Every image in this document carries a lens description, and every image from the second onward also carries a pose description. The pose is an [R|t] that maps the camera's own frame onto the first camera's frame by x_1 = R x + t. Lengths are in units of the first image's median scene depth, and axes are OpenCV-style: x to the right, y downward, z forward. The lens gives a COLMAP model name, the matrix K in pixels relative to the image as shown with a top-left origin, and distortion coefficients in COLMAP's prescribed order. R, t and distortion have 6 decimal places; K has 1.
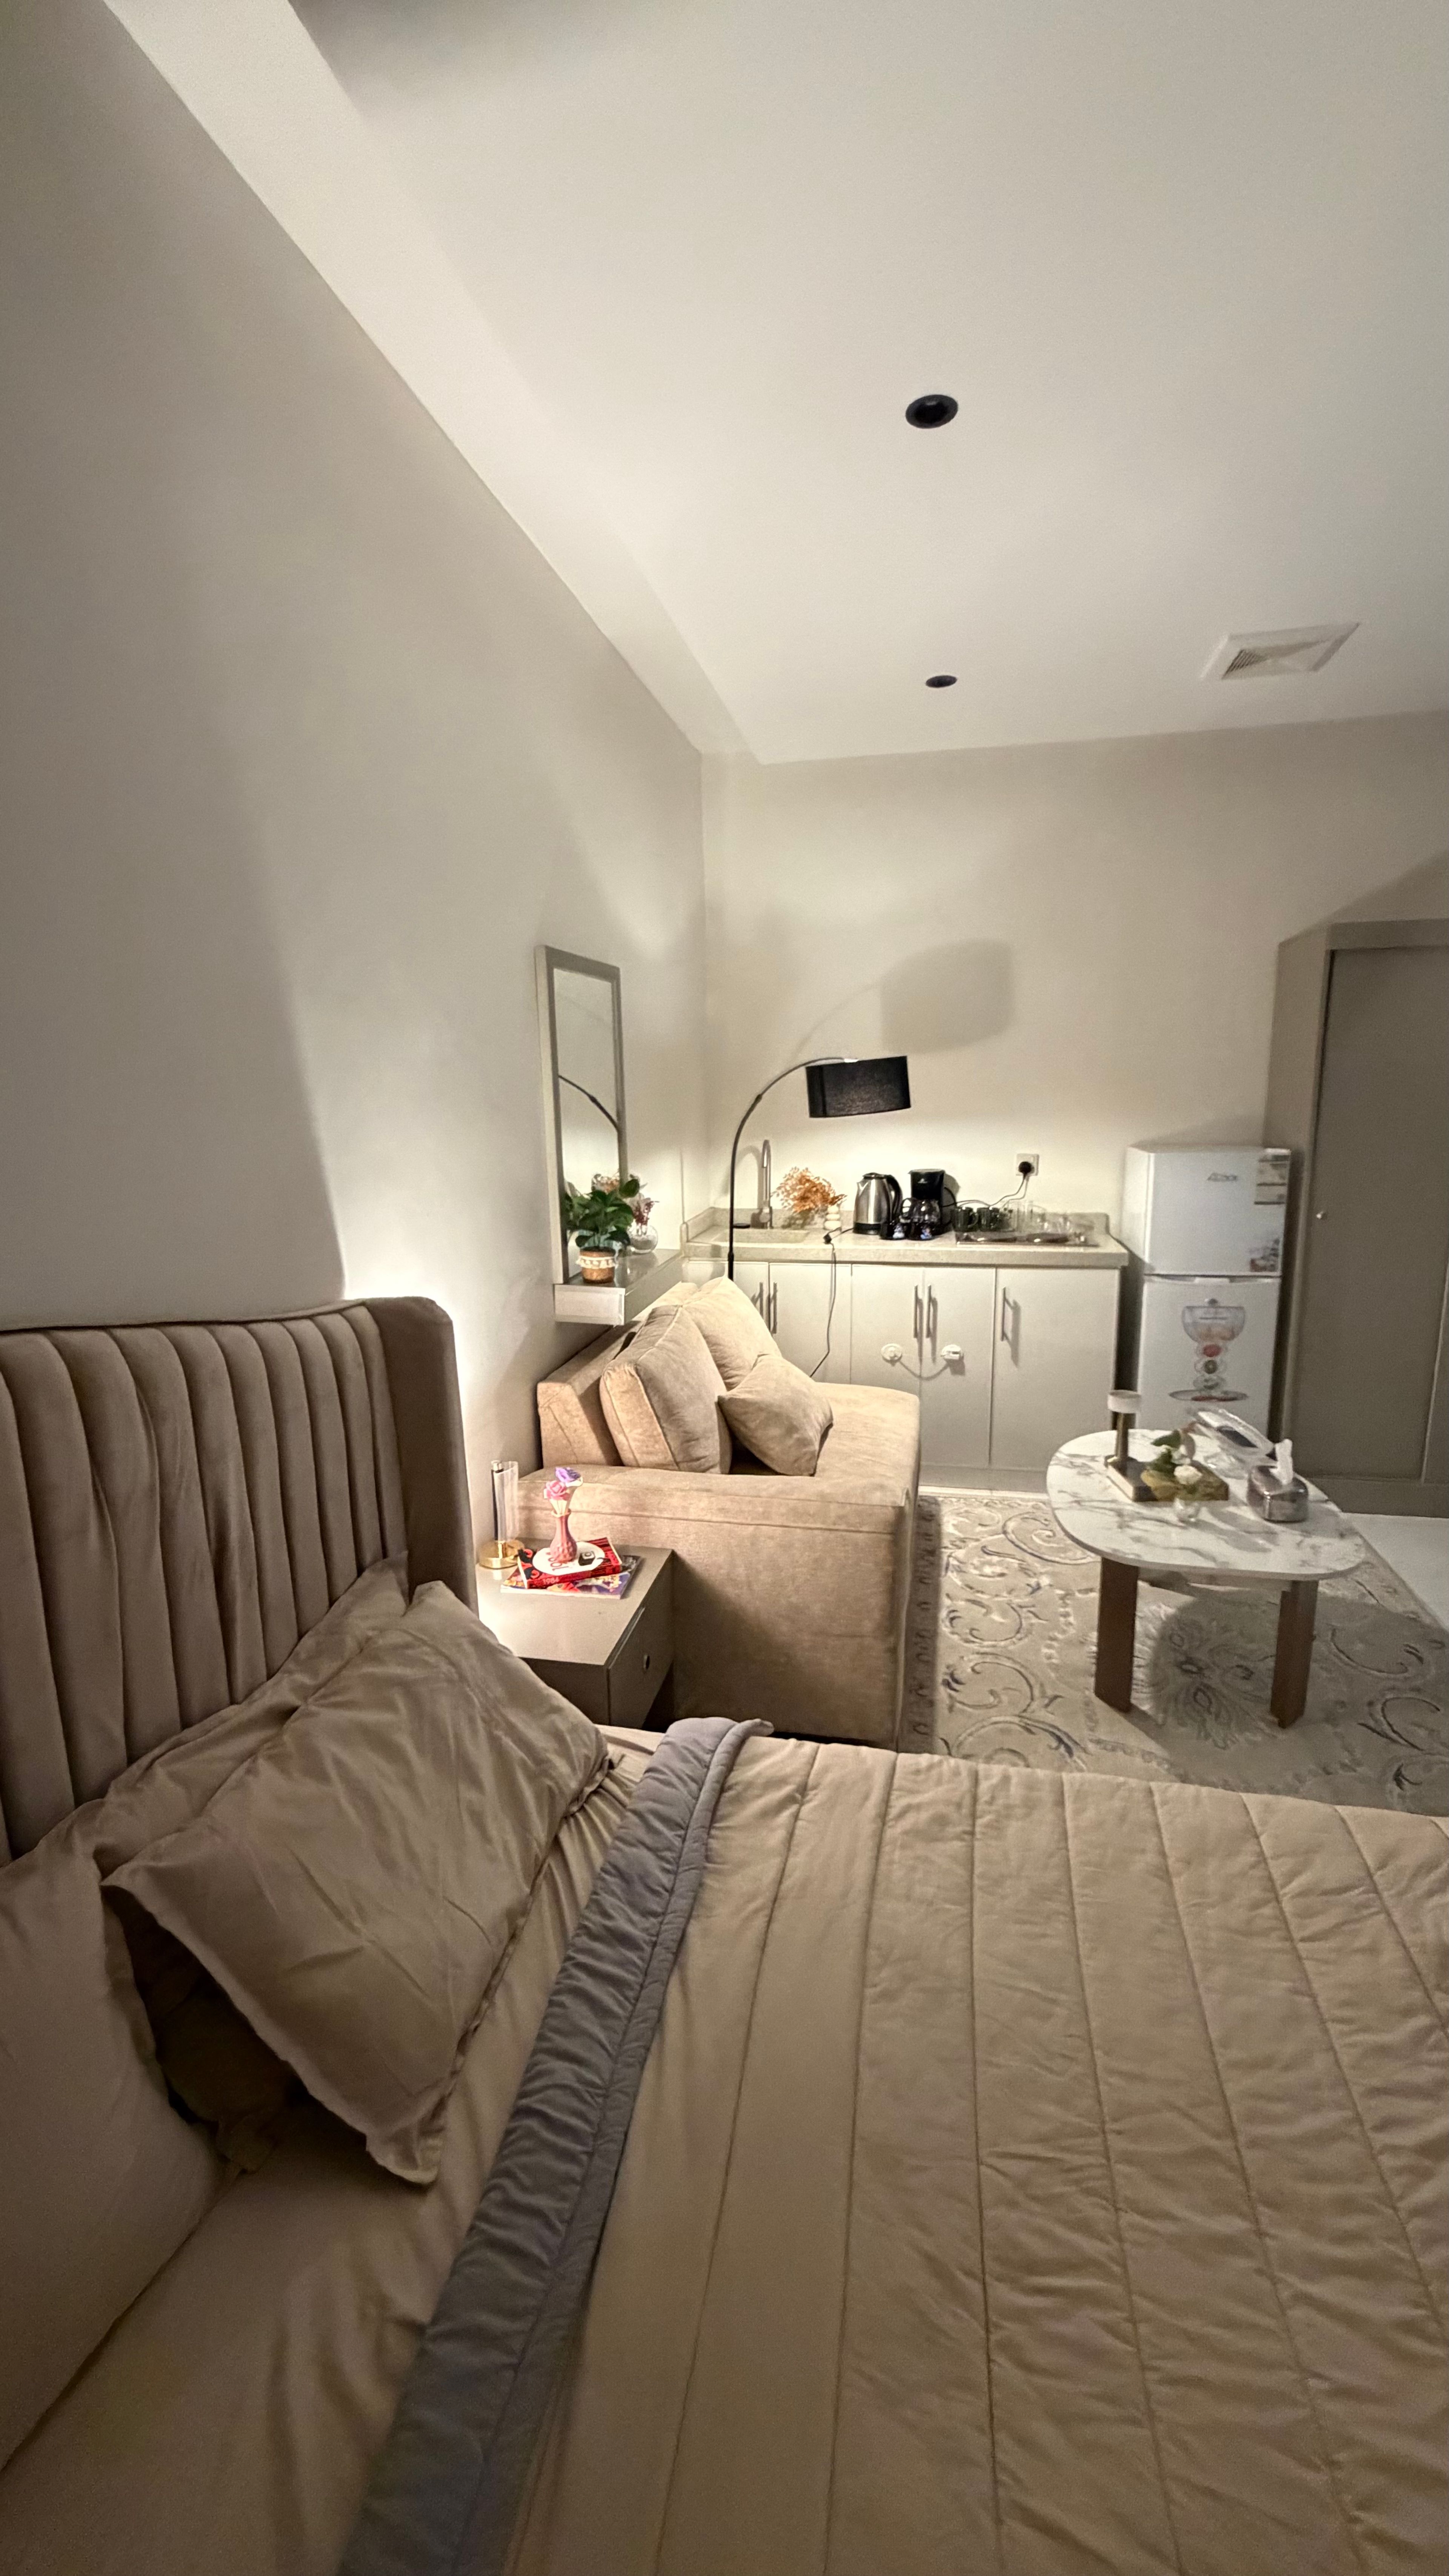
lens RADIAL K [[1043.6, 0, 724.5], [0, 1043.6, 1288.0], [0, 0, 1]] dist [0.008746, -0.005973]
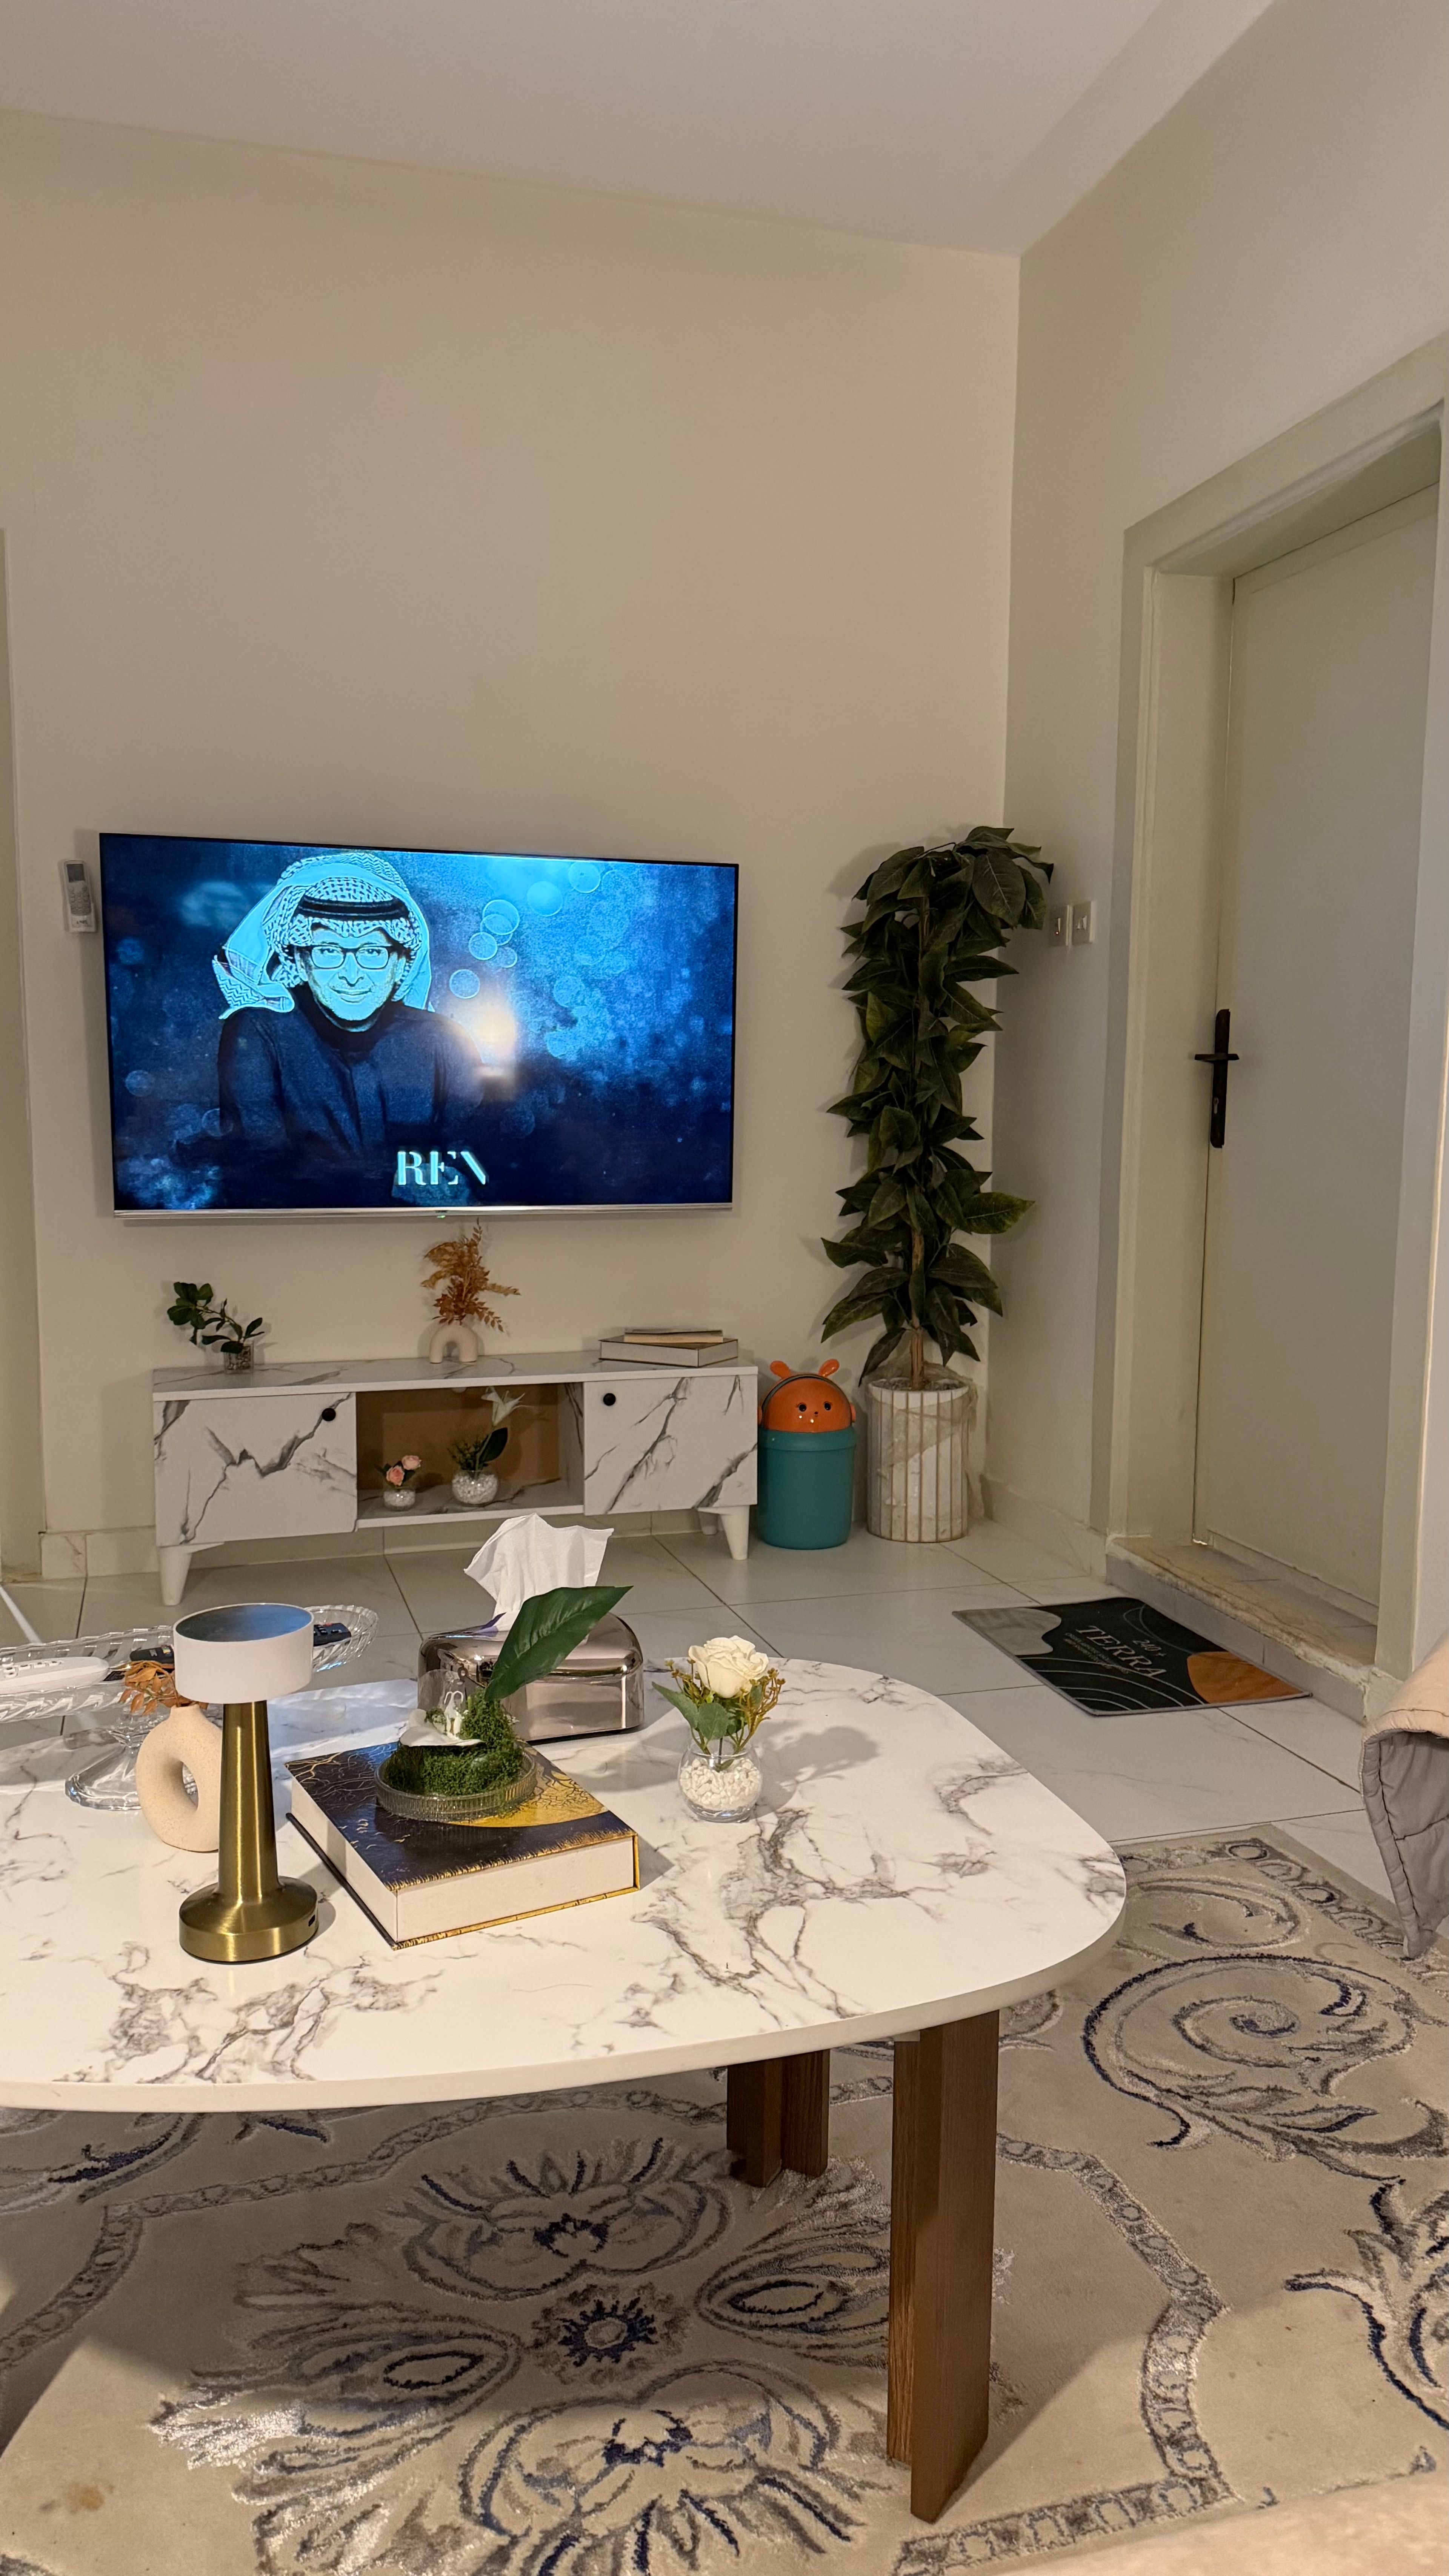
lens RADIAL K [[1808.7, 0, 730.8], [0, 1808.7, 1288.9], [0, 0, 1]] dist [0.150088, -0.001261]
pose [[-0.468434, -0.087114, 0.879193, -0.036547], [0.171417, 0.967256, 0.187170, -0.035553], [-0.866710, 0.238386, -0.438163, 1.130422]]
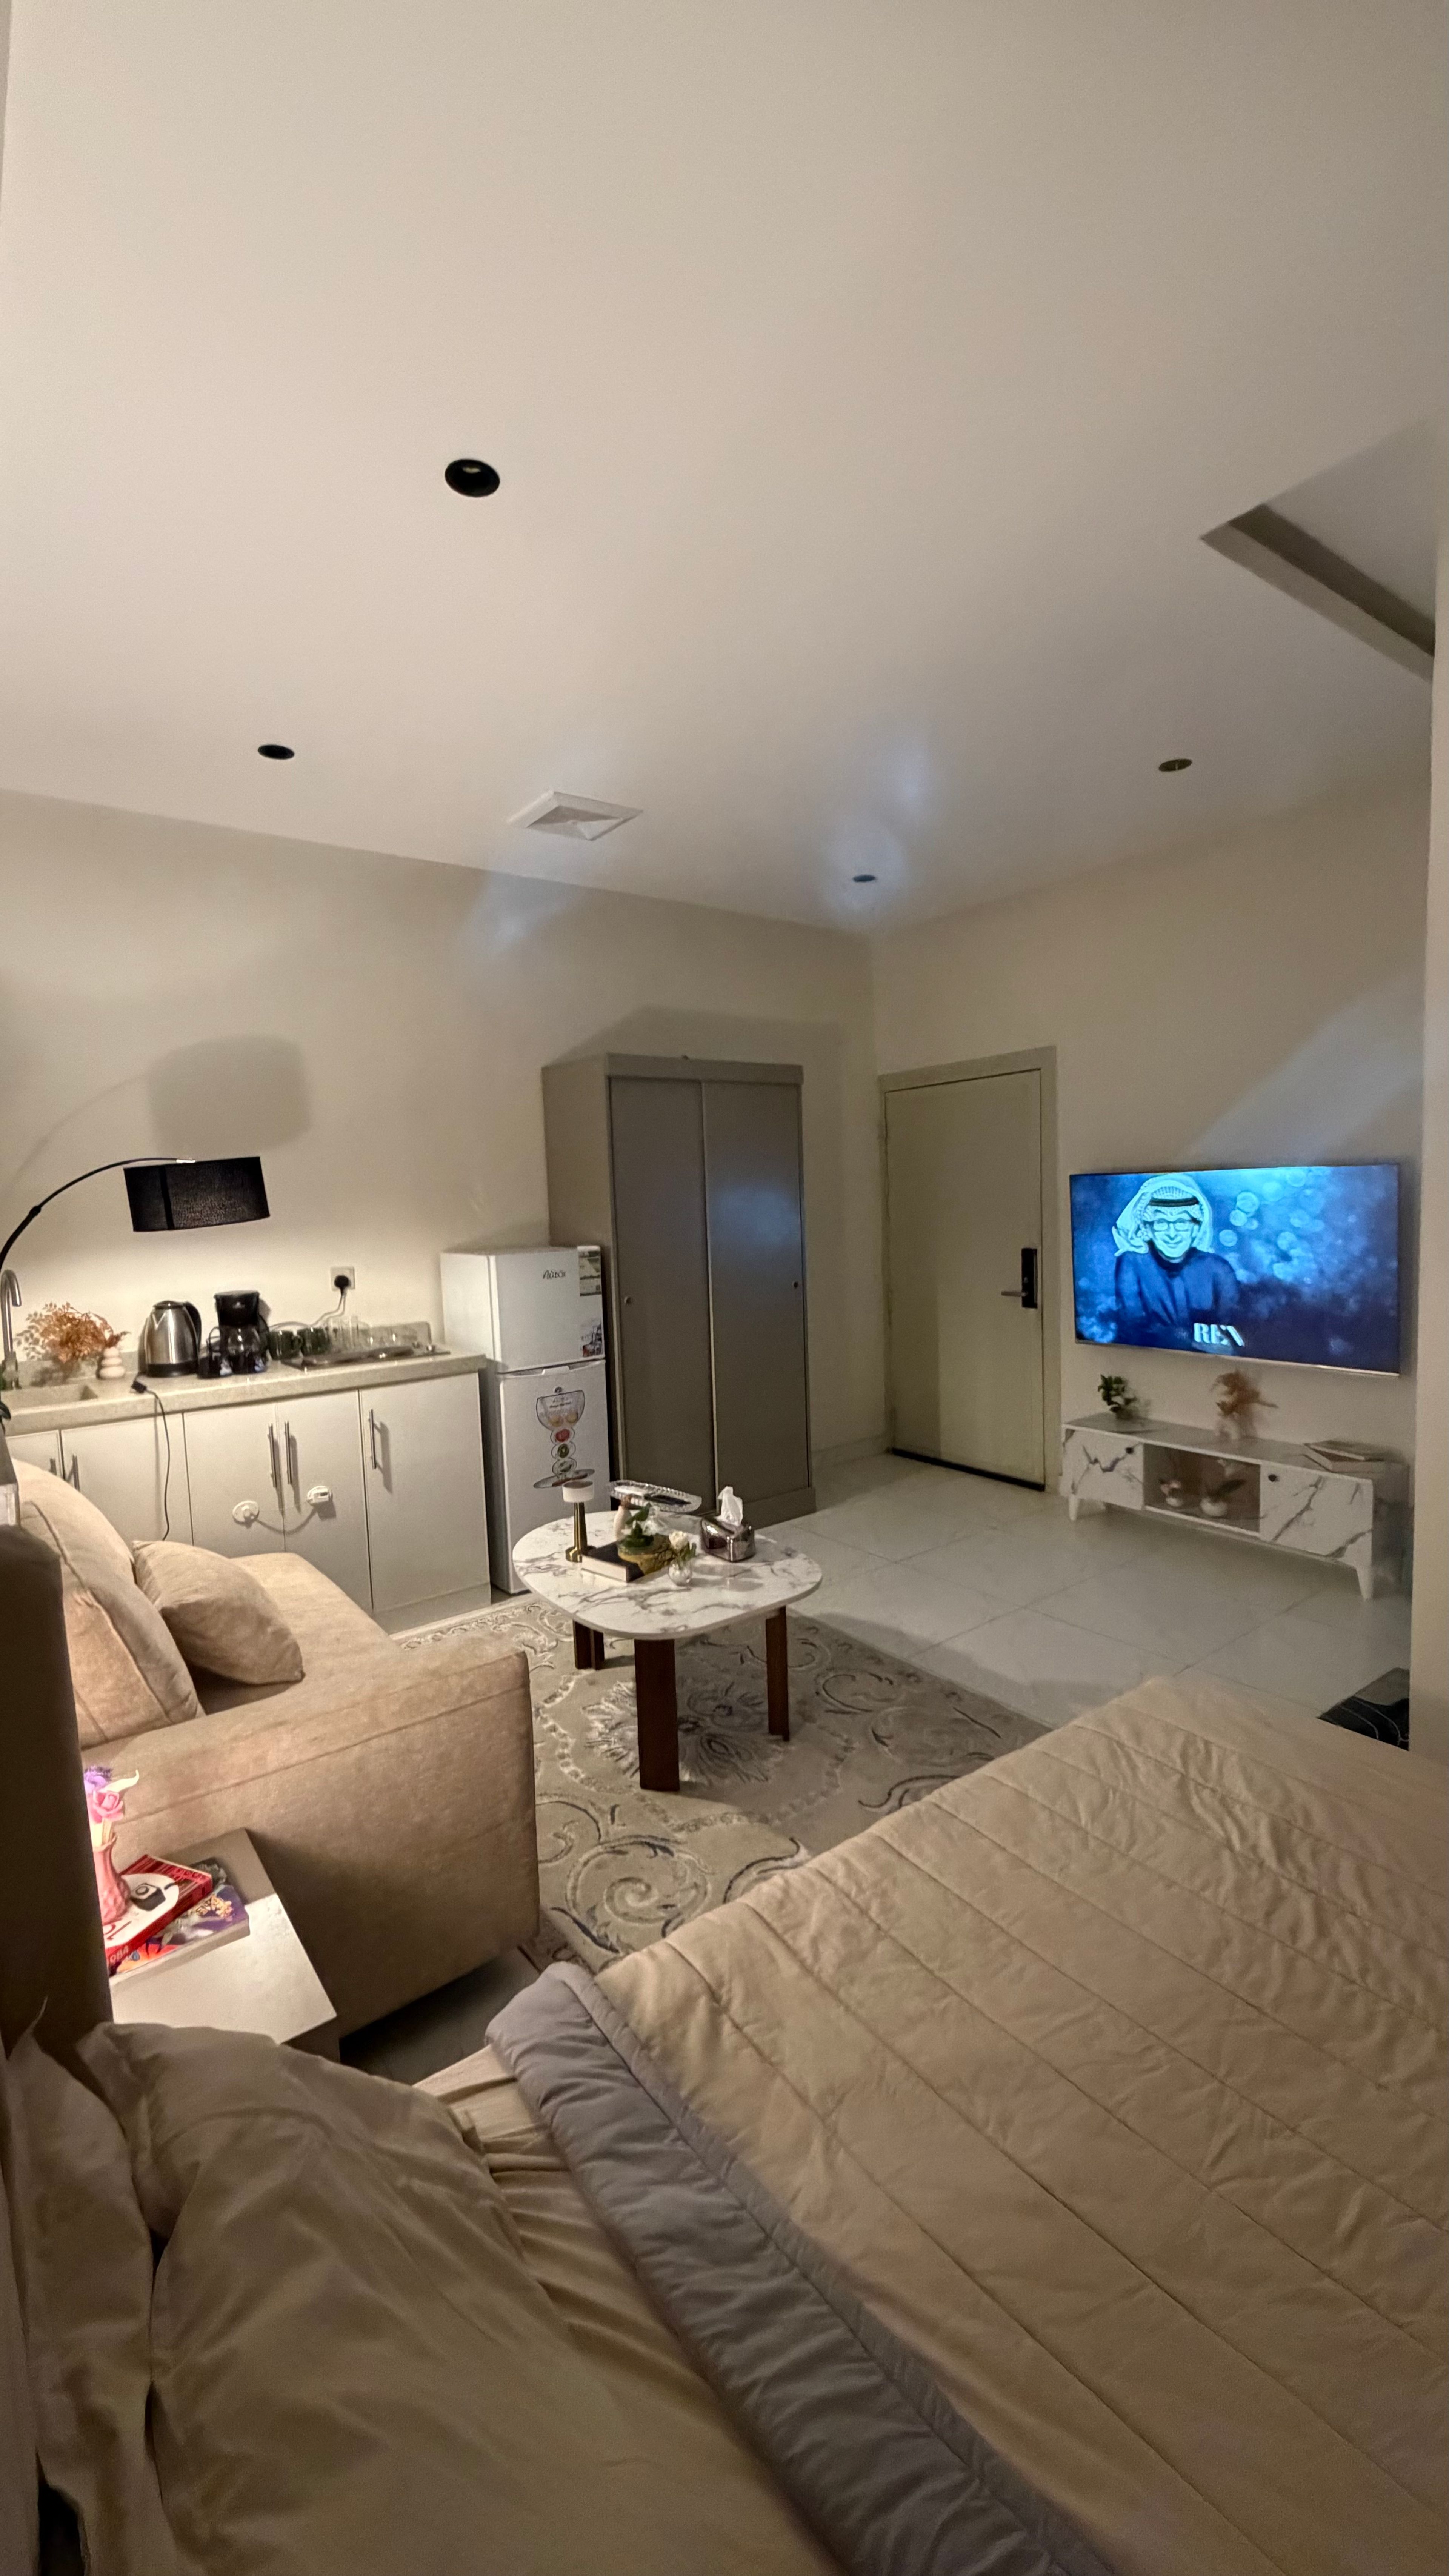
lens RADIAL K [[1043.6, 0, 724.5], [0, 1043.6, 1288.0], [0, 0, 1]] dist [0.008746, -0.005973]
pose [[0.657789, -0.076271, 0.749331, -0.282536], [0.166182, 0.985039, -0.045618, -0.016612], [-0.734641, 0.154533, 0.660623, 0.207710]]
